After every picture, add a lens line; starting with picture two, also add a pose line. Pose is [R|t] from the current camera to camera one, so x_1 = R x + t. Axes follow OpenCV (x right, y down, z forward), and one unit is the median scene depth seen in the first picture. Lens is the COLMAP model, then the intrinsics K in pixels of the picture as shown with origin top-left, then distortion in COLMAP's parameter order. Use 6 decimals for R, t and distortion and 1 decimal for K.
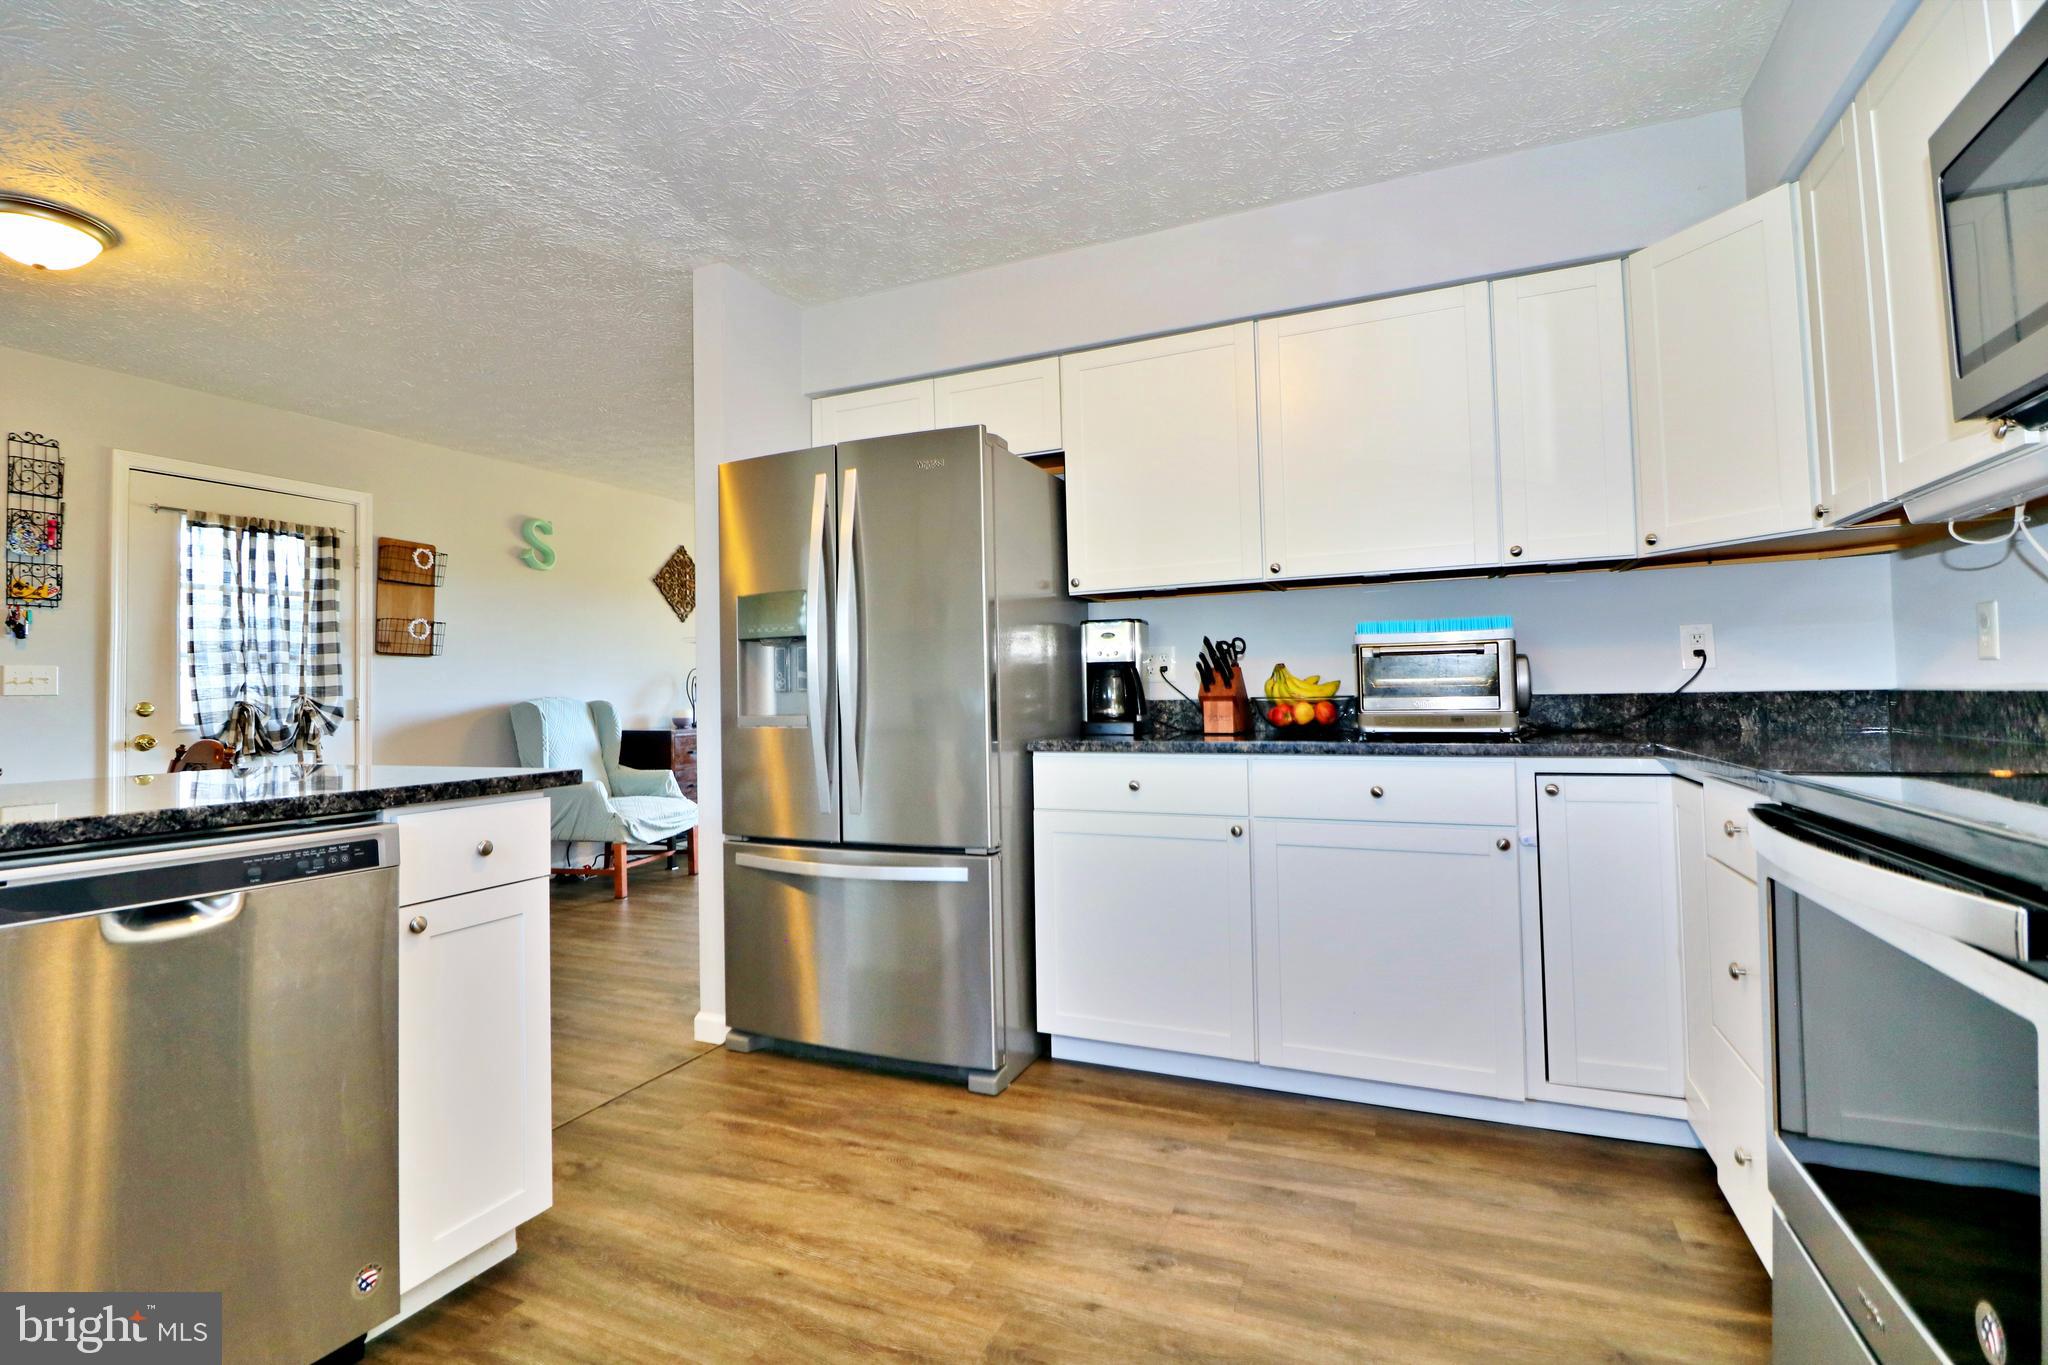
lens RADIAL K [[922.1, 0, 1024.0], [0, 922.1, 651.1], [0, 0, 1]] dist [-0.010704, -0.007237]
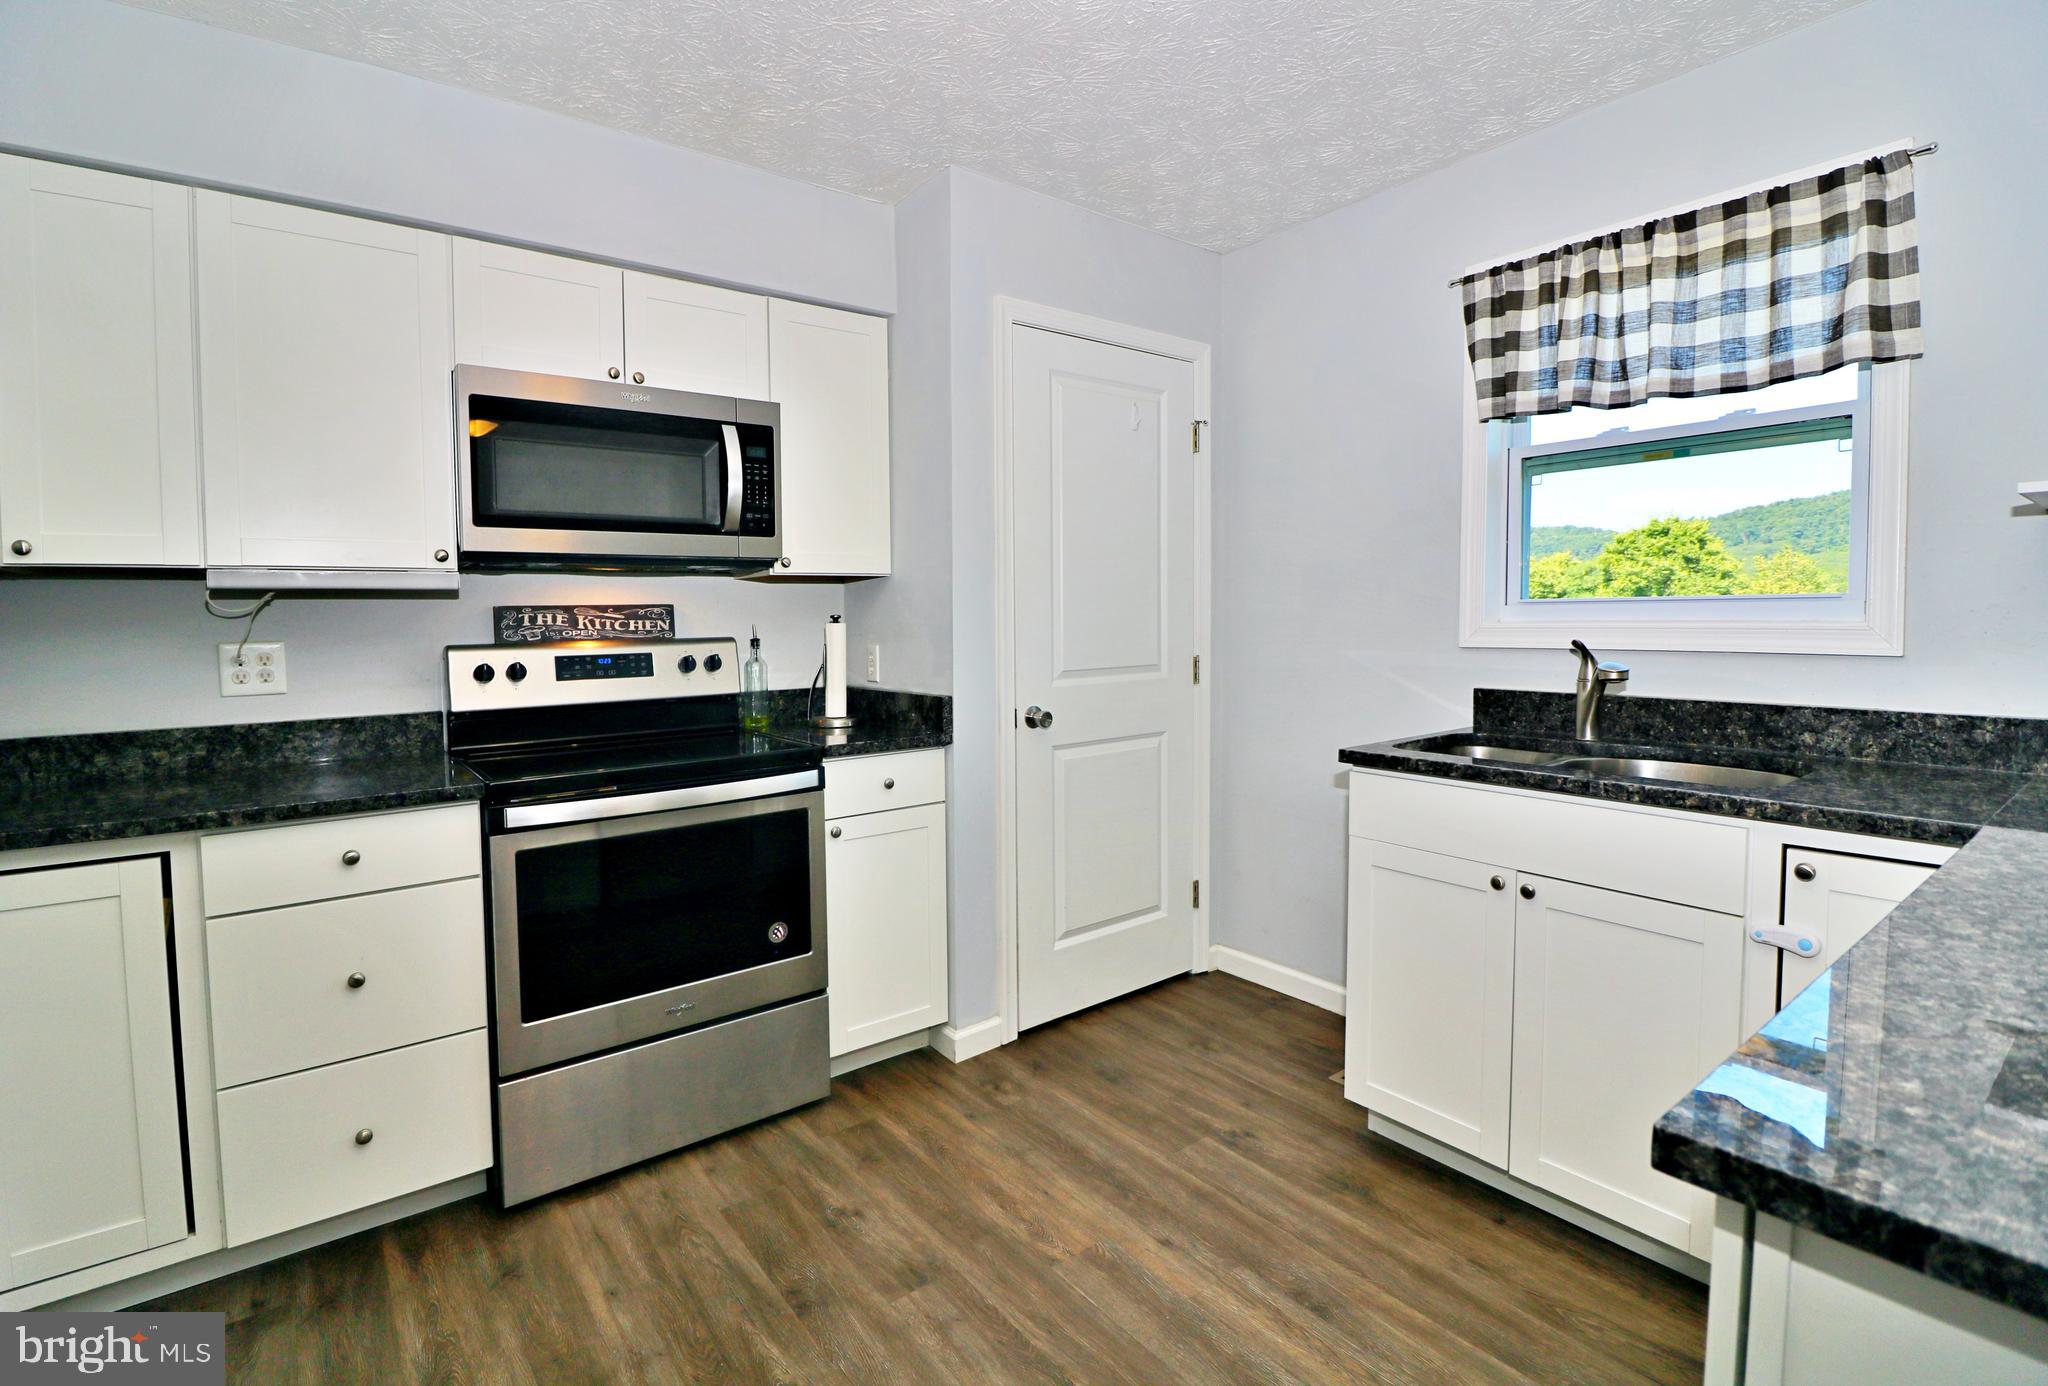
lens RADIAL K [[944.1, 0, 986.2], [0, 944.1, 663.2], [0, 0, 1]] dist [-0.015606, -0.004902]
pose [[-0.854626, 0.010115, 0.519146, -0.215472], [0.012462, 0.999922, 0.001034, -0.015841], [-0.519095, 0.007354, -0.854685, 0.666470]]
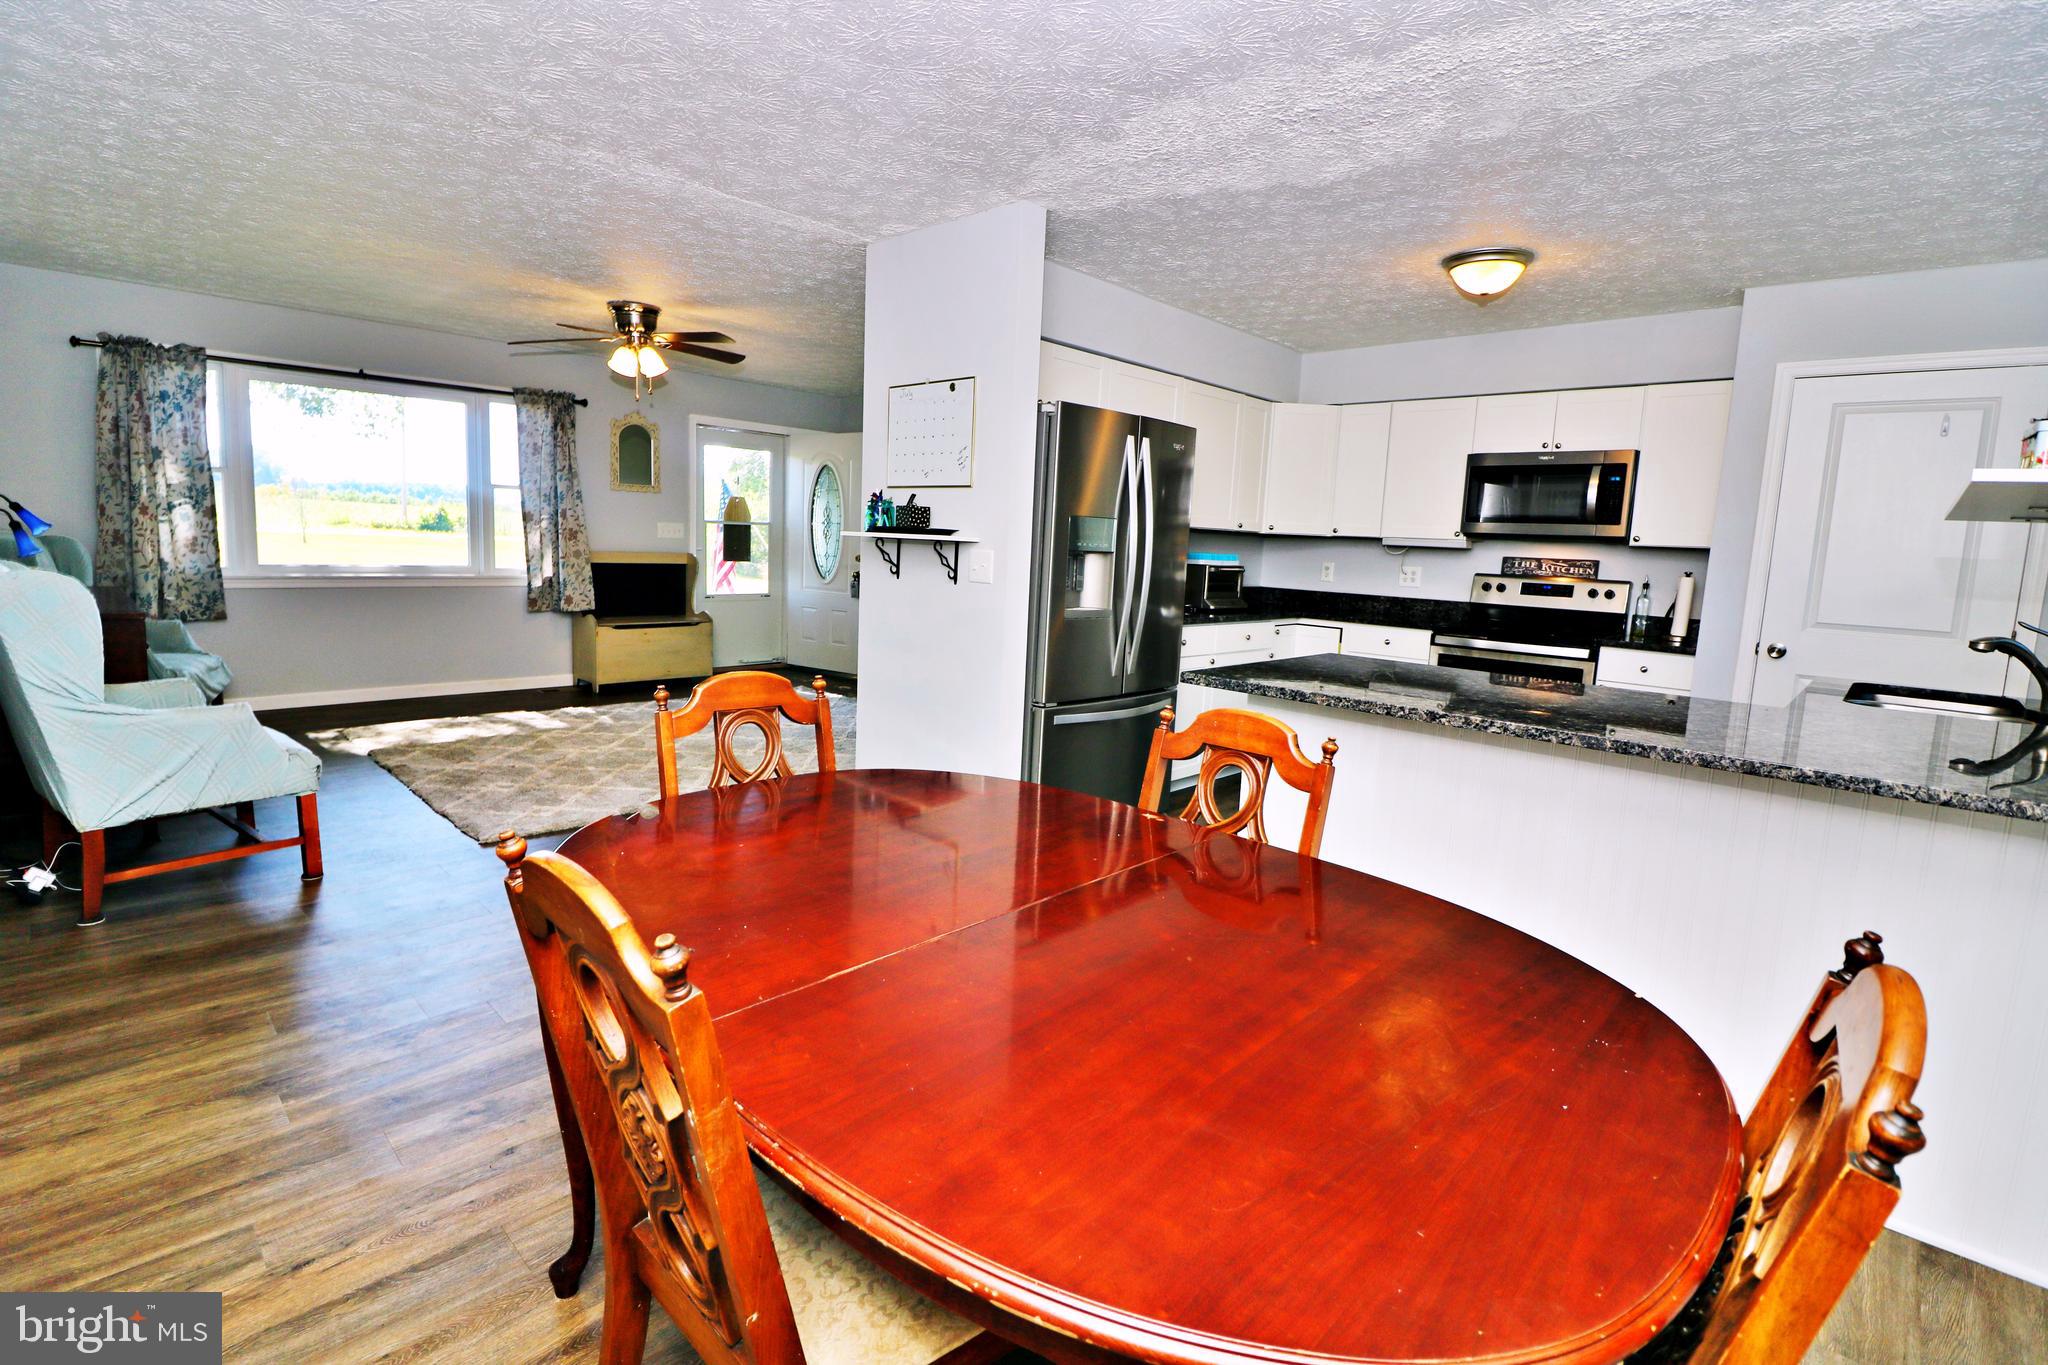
lens RADIAL K [[922.1, 0, 1018.4], [0, 922.1, 659.1], [0, 0, 1]] dist [-0.010704, -0.007237]
pose [[0.364576, -0.081608, 0.927591, -1.131003], [-0.091911, 0.988134, 0.123058, -0.010449], [-0.926626, -0.130120, 0.352750, 0.445816]]
